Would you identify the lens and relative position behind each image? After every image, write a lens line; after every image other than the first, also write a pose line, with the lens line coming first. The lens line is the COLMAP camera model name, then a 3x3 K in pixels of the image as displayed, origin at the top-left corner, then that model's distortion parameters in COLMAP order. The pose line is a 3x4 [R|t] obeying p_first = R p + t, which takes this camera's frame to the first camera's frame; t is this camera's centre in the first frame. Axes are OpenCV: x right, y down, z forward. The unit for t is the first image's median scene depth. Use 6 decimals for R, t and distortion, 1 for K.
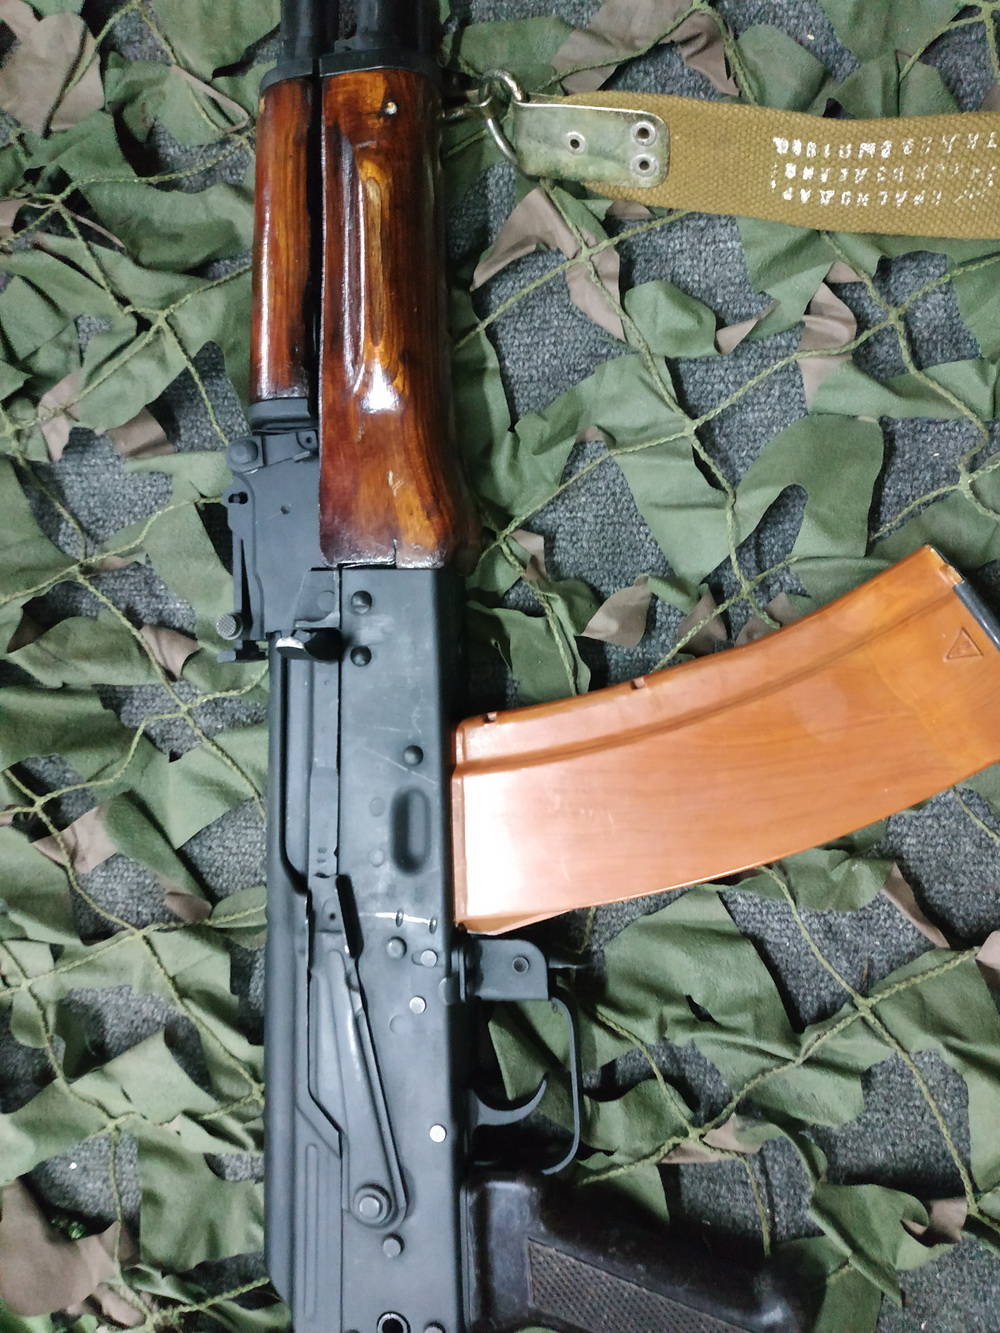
lens RADIAL K [[939.8, 0, 500.0], [0, 939.8, 666.5], [0, 0, 1]] dist [-0.005825, -0.016592]
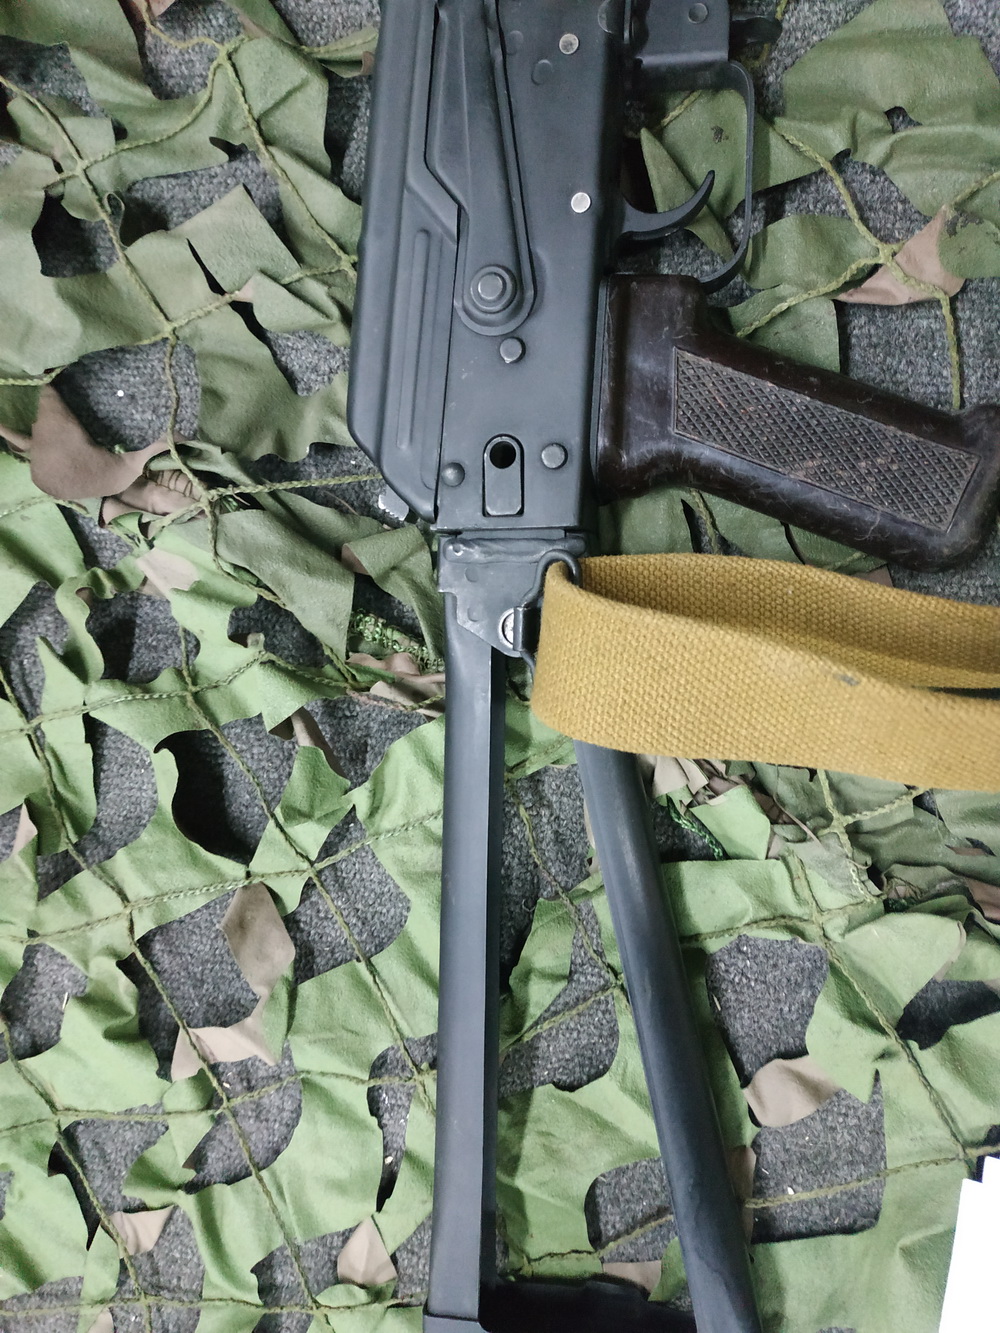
lens RADIAL K [[945.3, 0, 492.2], [0, 945.3, 621.1], [0, 0, 1]] dist [-0.022518, 0.000687]
pose [[0.996308, 0.084177, -0.016863, -0.090444], [-0.082746, 0.993919, 0.072653, 0.738948], [0.022876, -0.070989, 0.997215, 0.136238]]
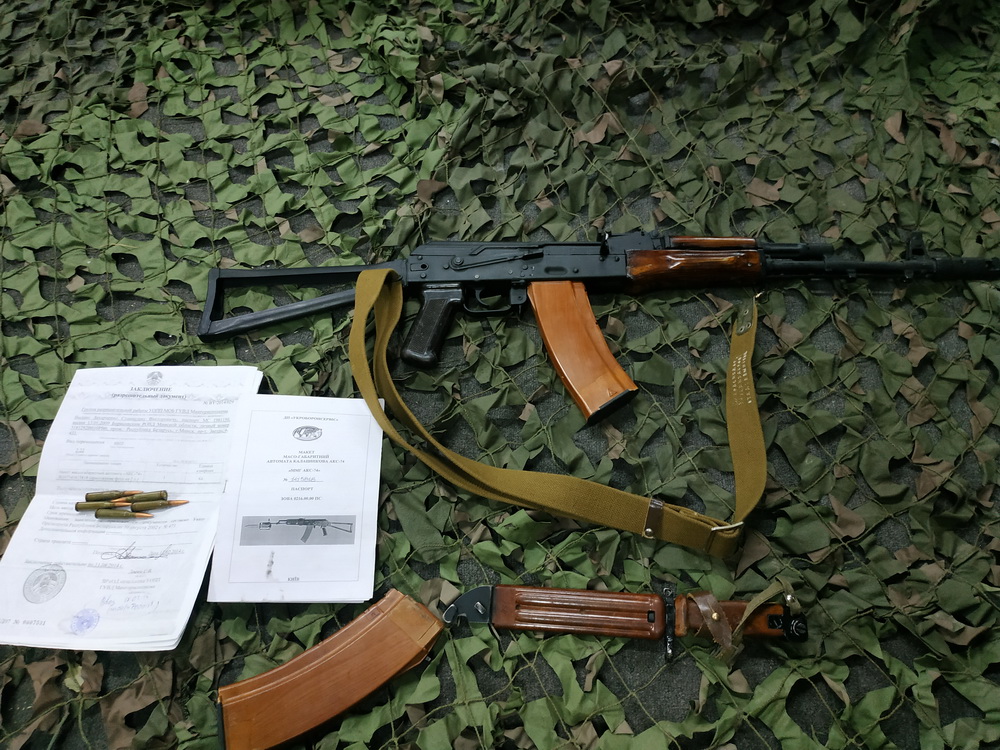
lens RADIAL K [[678.3, 0, 500.0], [0, 678.3, 375.0], [0, 0, 1]] dist [-0.002745, -0.009012]
pose [[-0.016376, 0.952373, -0.304496, 1.050056], [-0.999453, -0.006837, 0.032367, 0.288097], [0.028743, 0.304859, 0.951964, -1.362559]]
